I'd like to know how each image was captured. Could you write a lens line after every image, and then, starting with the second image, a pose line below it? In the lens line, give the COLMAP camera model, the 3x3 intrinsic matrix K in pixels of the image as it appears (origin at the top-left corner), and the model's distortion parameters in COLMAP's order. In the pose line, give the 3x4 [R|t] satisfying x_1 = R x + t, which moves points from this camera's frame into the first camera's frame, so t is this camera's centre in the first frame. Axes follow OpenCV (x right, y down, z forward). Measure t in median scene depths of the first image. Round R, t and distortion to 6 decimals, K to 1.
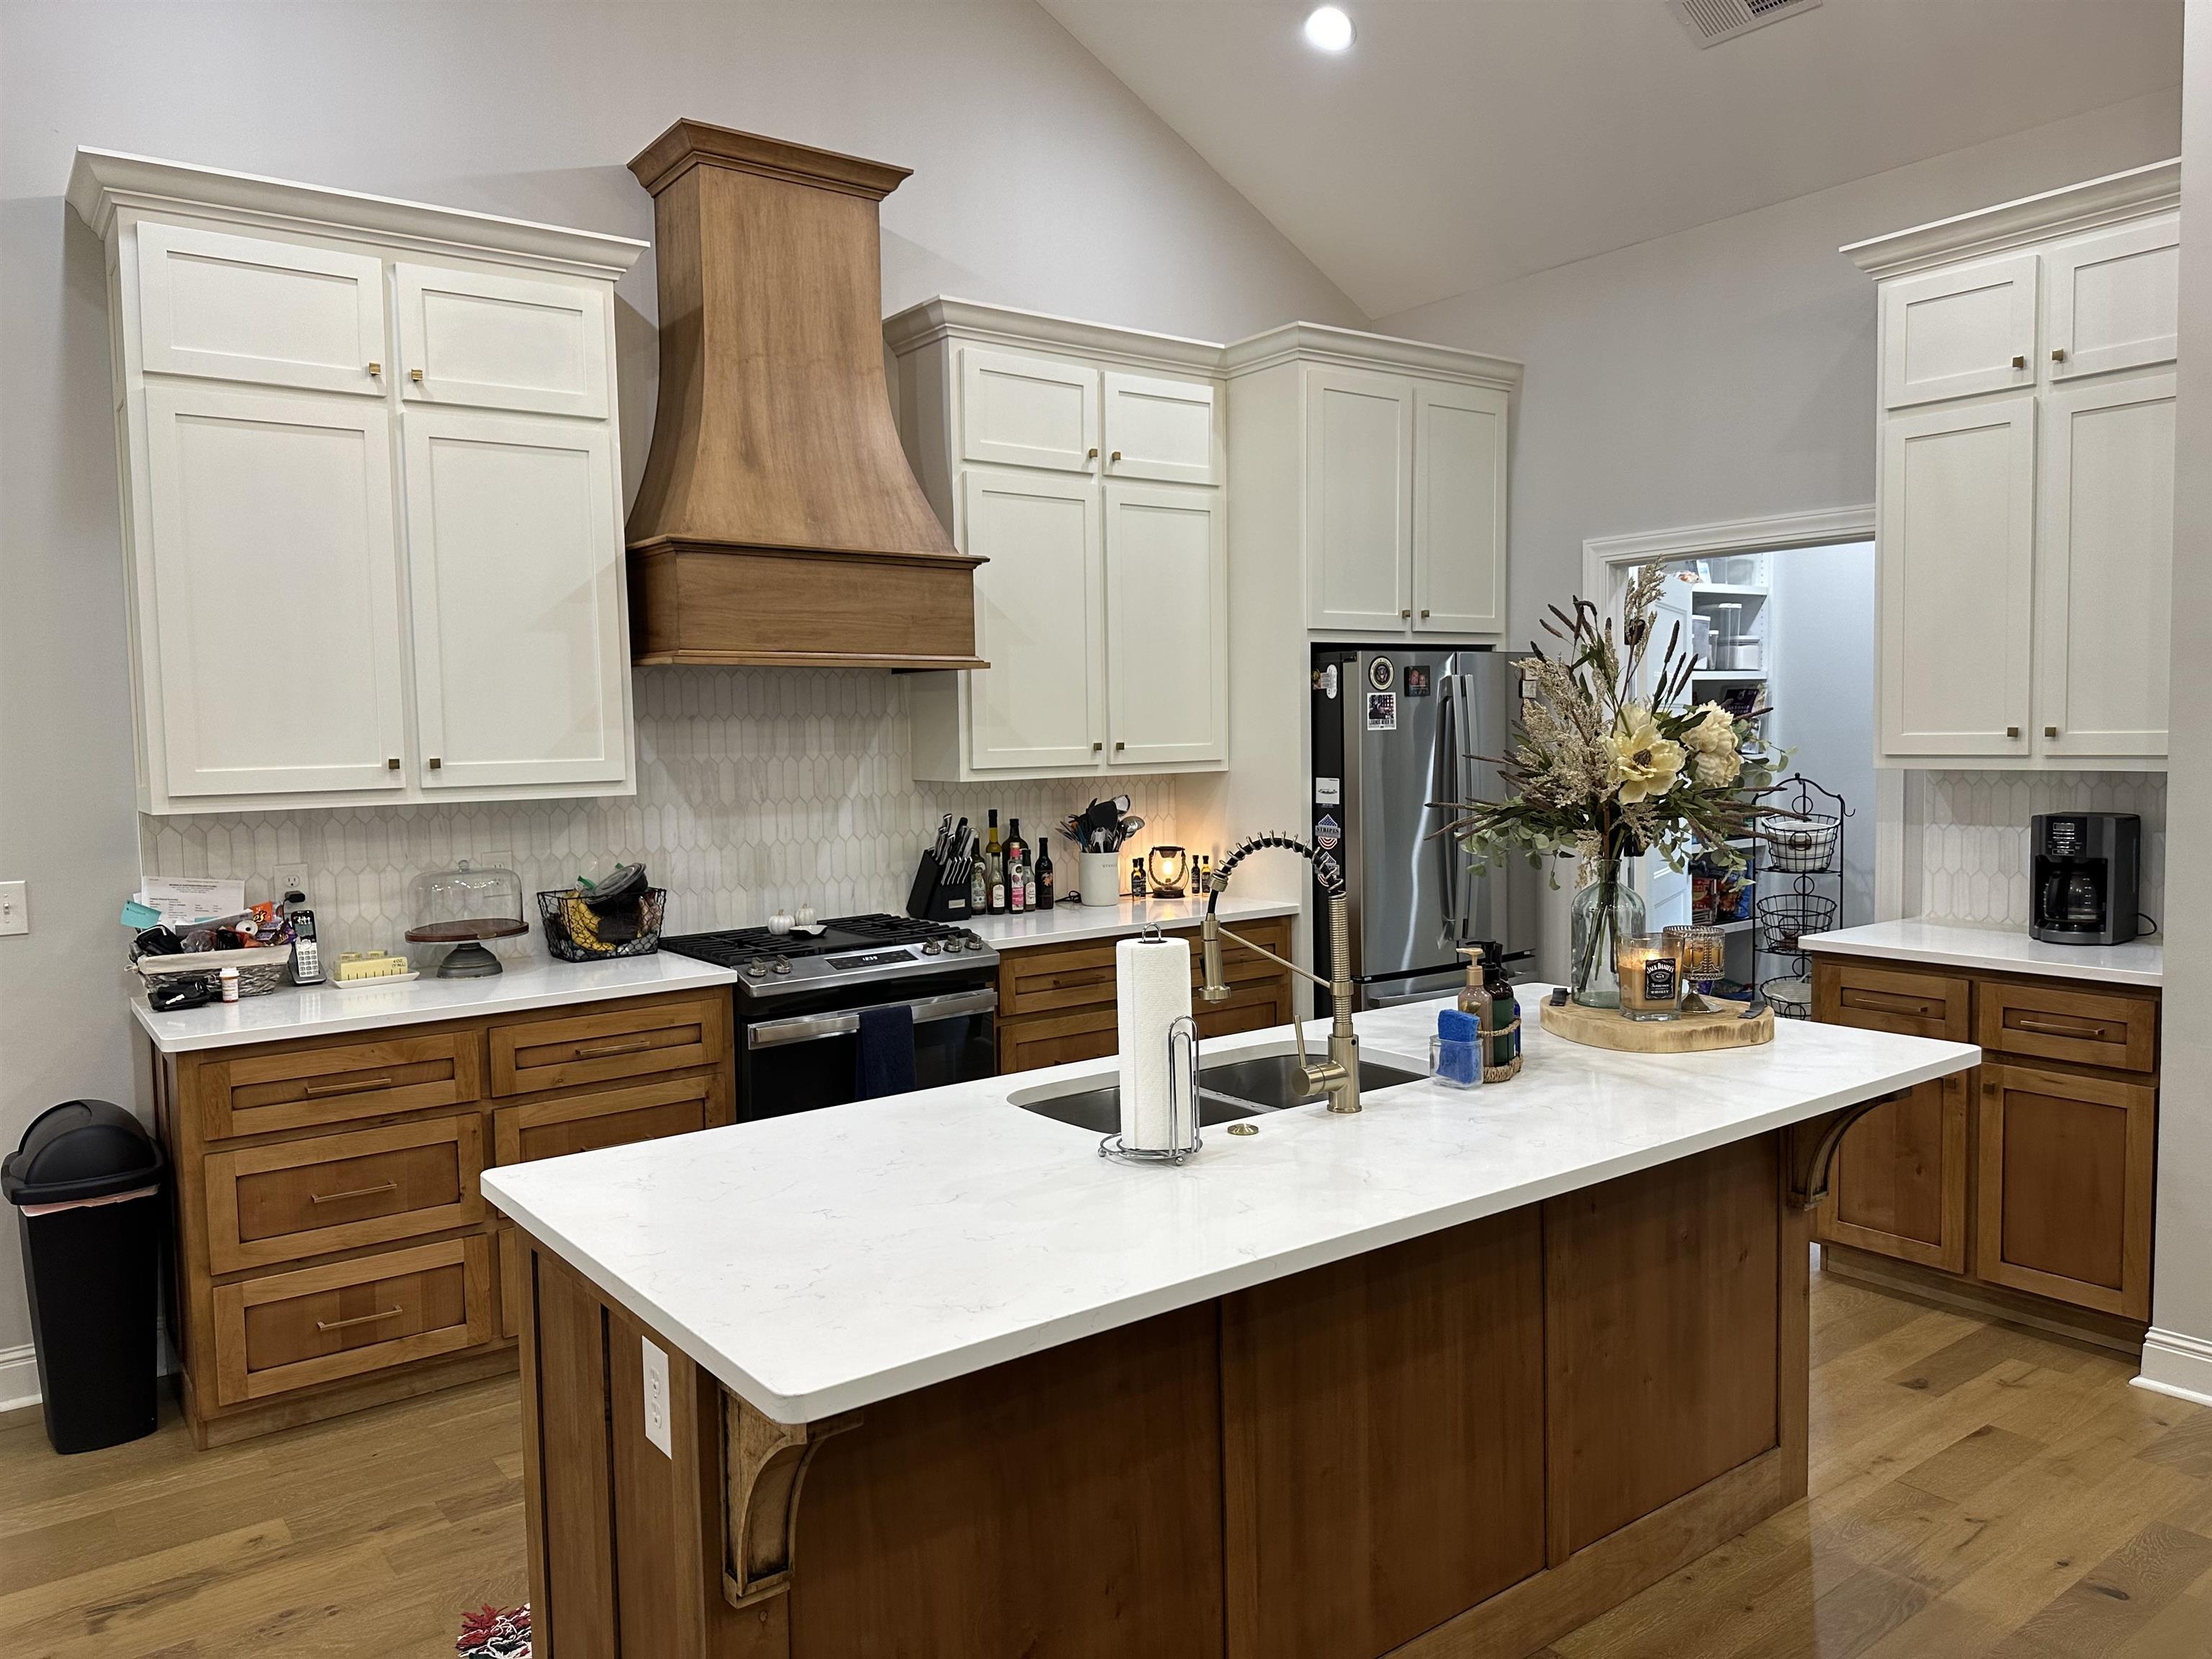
lens RADIAL K [[1580.0, 0, 1106.0], [0, 1580.0, 829.5], [0, 0, 1]] dist [0.293352, -0.562895]
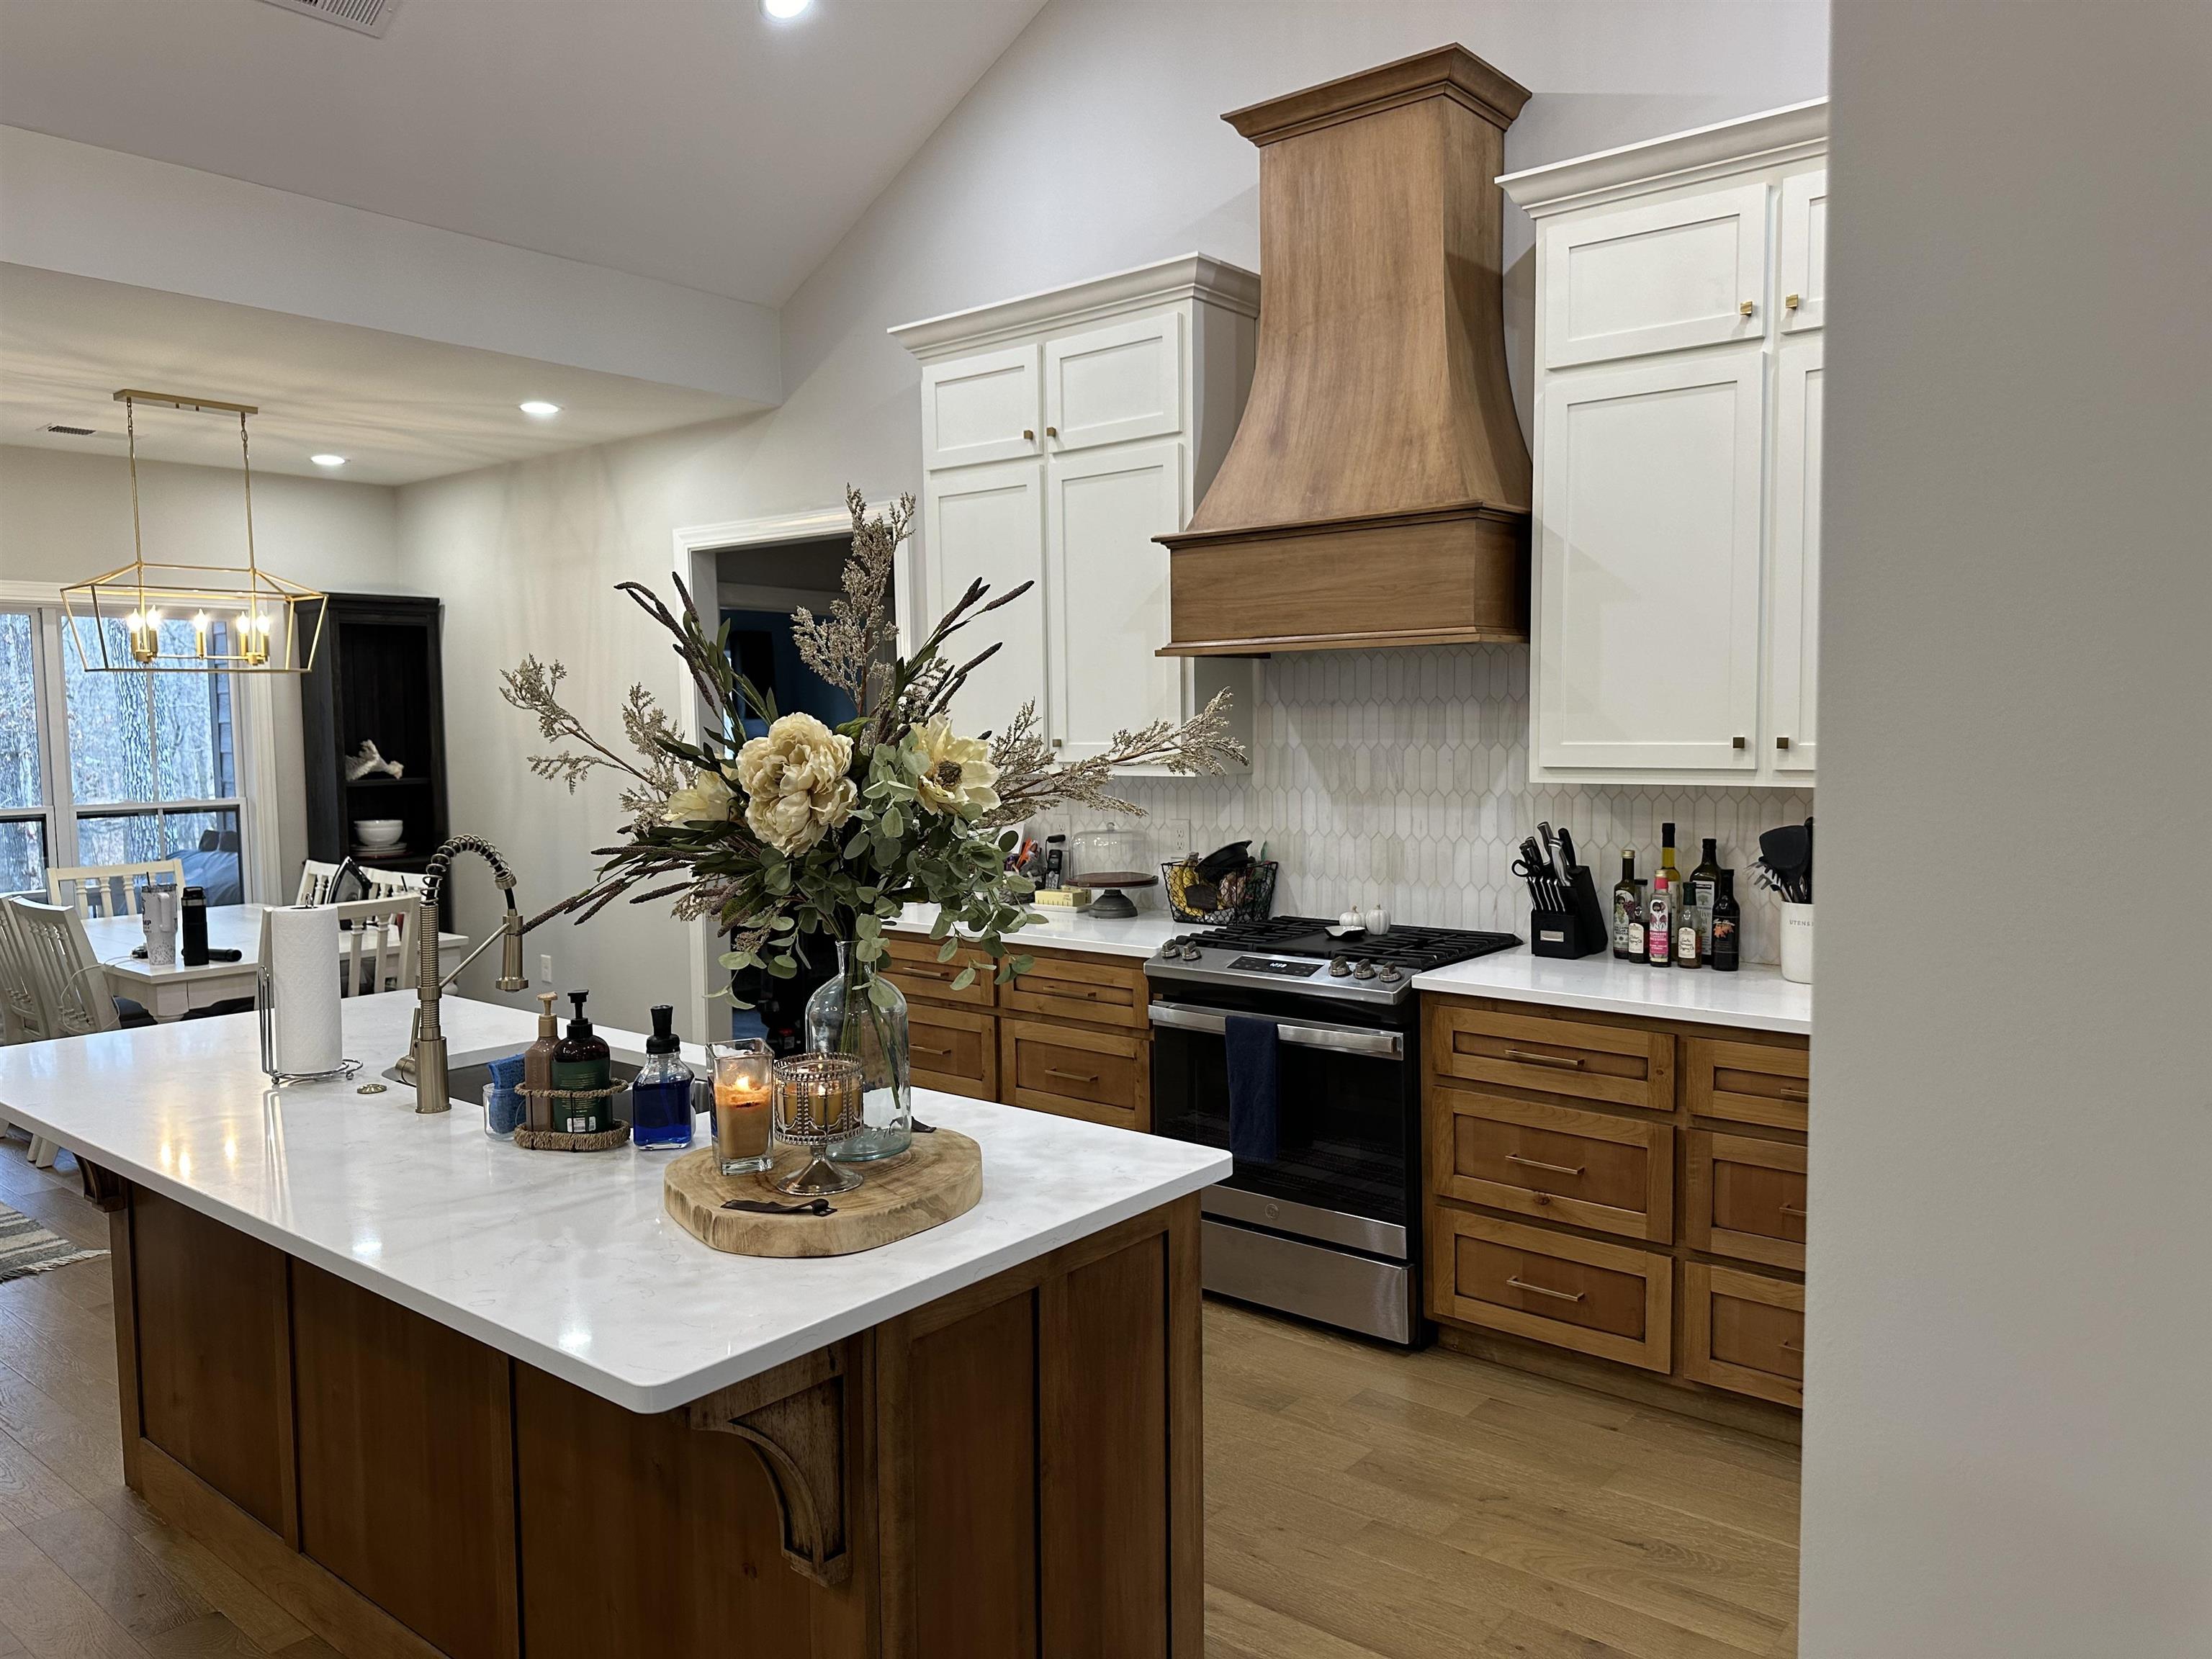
lens RADIAL K [[1580.0, 0, 1106.0], [0, 1580.0, 829.5], [0, 0, 1]] dist [0.293352, -0.562895]
pose [[0.232389, 0.087321, -0.968695, 0.673641], [-0.057482, 0.995454, 0.075944, -0.058526], [0.970923, 0.038034, 0.236352, 0.637360]]
